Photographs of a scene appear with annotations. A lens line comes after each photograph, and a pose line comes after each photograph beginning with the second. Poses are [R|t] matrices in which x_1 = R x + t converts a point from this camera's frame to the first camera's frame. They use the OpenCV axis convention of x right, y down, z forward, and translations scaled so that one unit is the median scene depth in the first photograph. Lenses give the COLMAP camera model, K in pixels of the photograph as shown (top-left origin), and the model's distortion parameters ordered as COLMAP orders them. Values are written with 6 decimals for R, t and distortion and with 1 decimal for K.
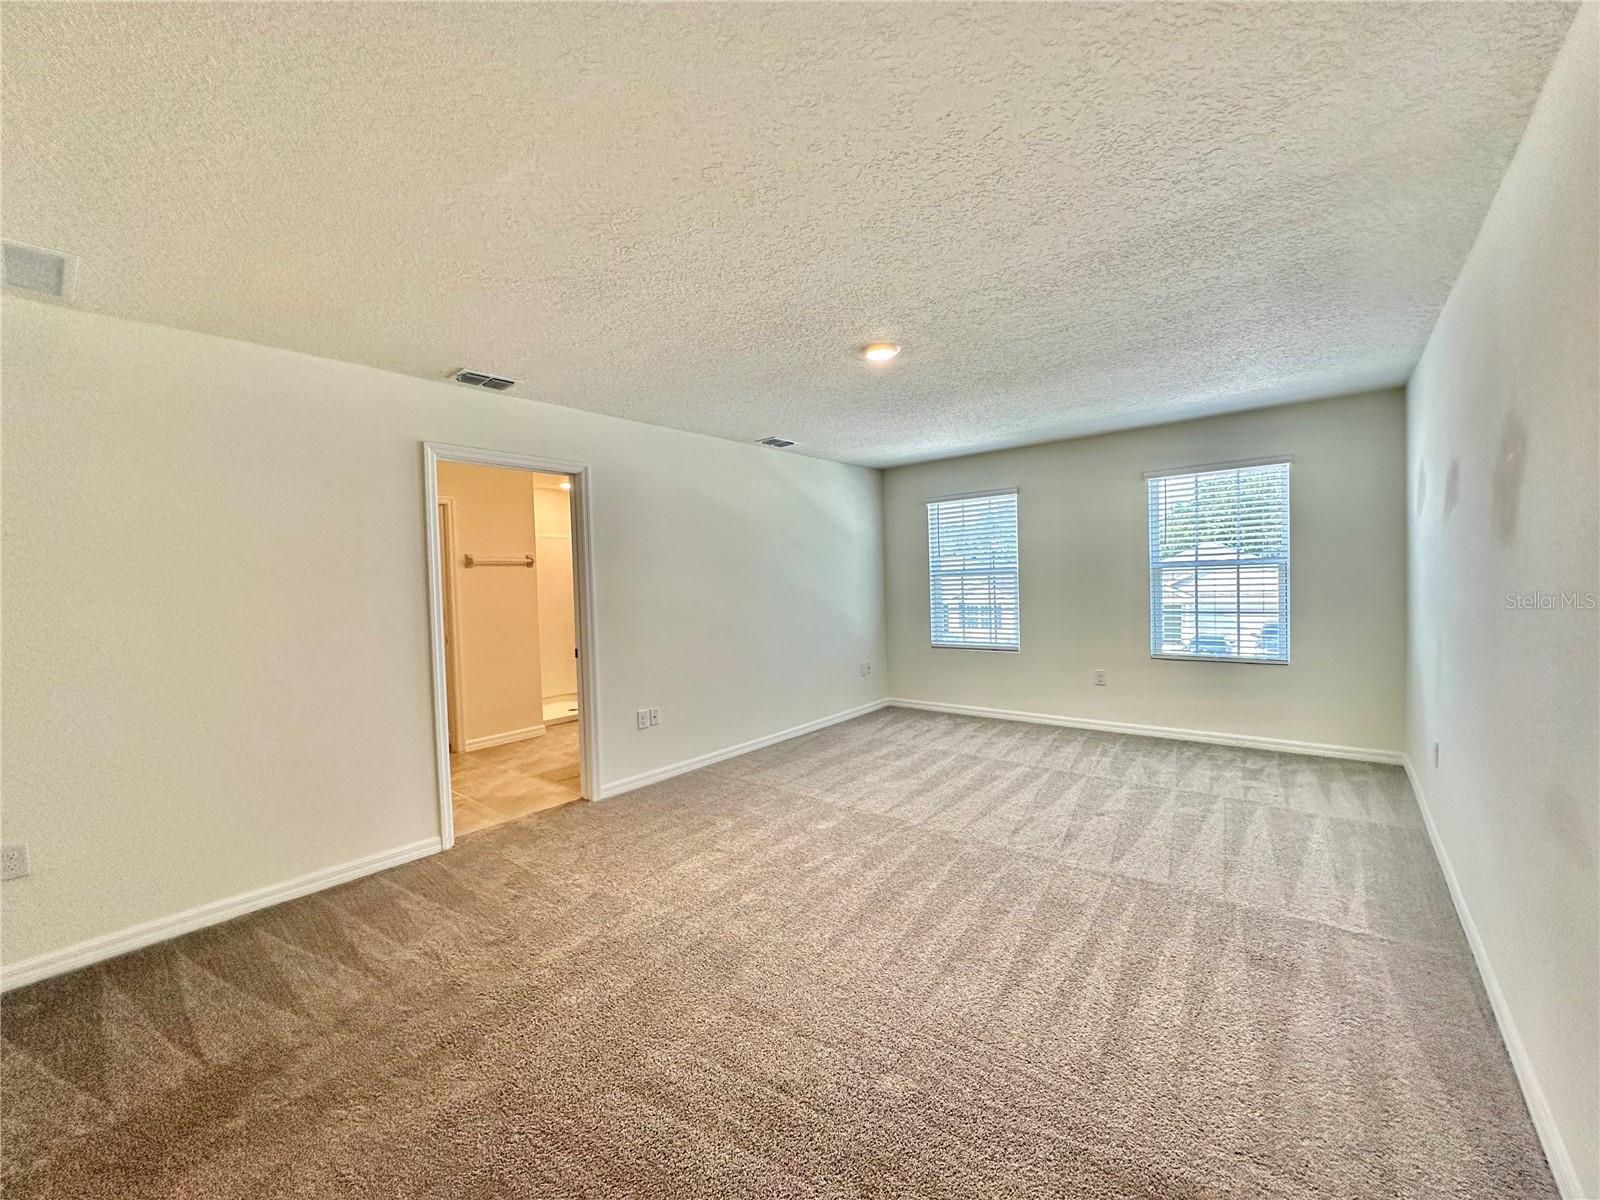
lens RADIAL K [[635.8, 0, 799.6], [0, 635.8, 605.4], [0, 0, 1]] dist [0.003213, -0.000034]
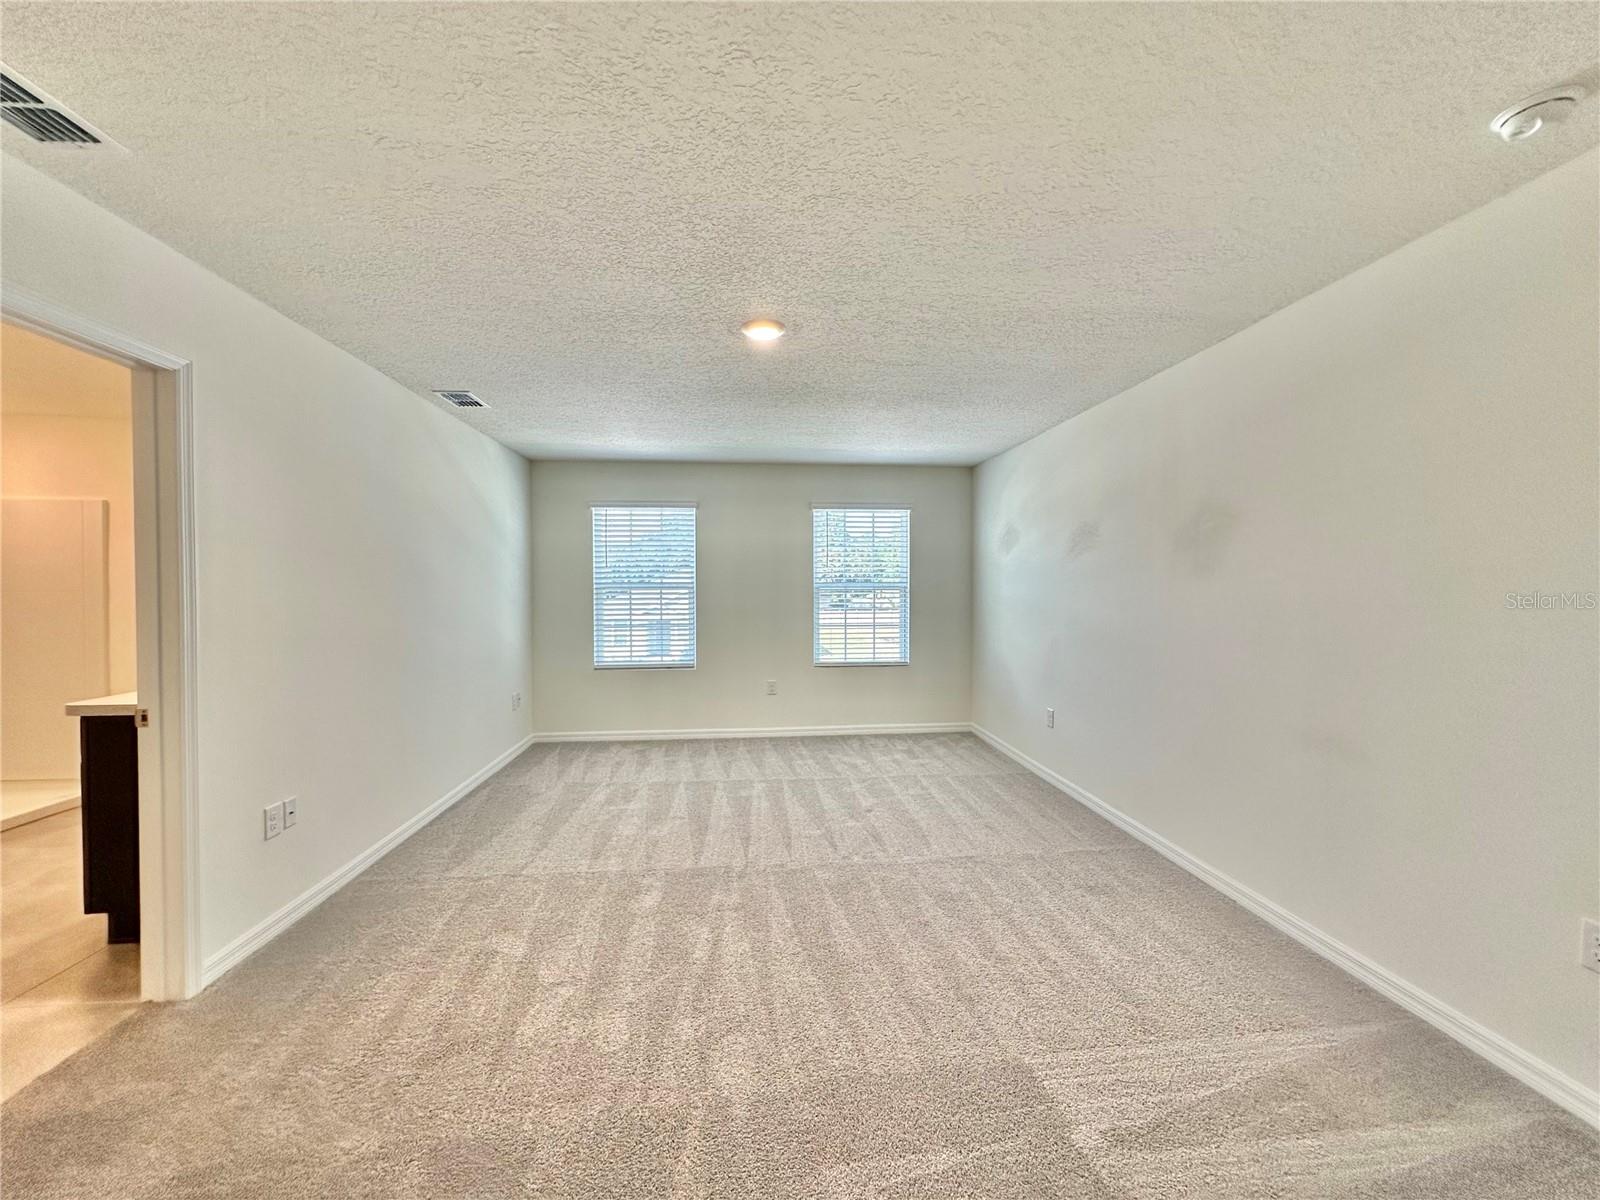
lens RADIAL K [[635.8, 0, 804.4], [0, 635.8, 605.2], [0, 0, 1]] dist [0.003213, -0.000034]
pose [[0.708526, 0.012059, 0.705582, -0.312104], [0.007773, 0.999660, -0.024891, 0.001389], [-0.705642, 0.023121, 0.708191, 0.242225]]
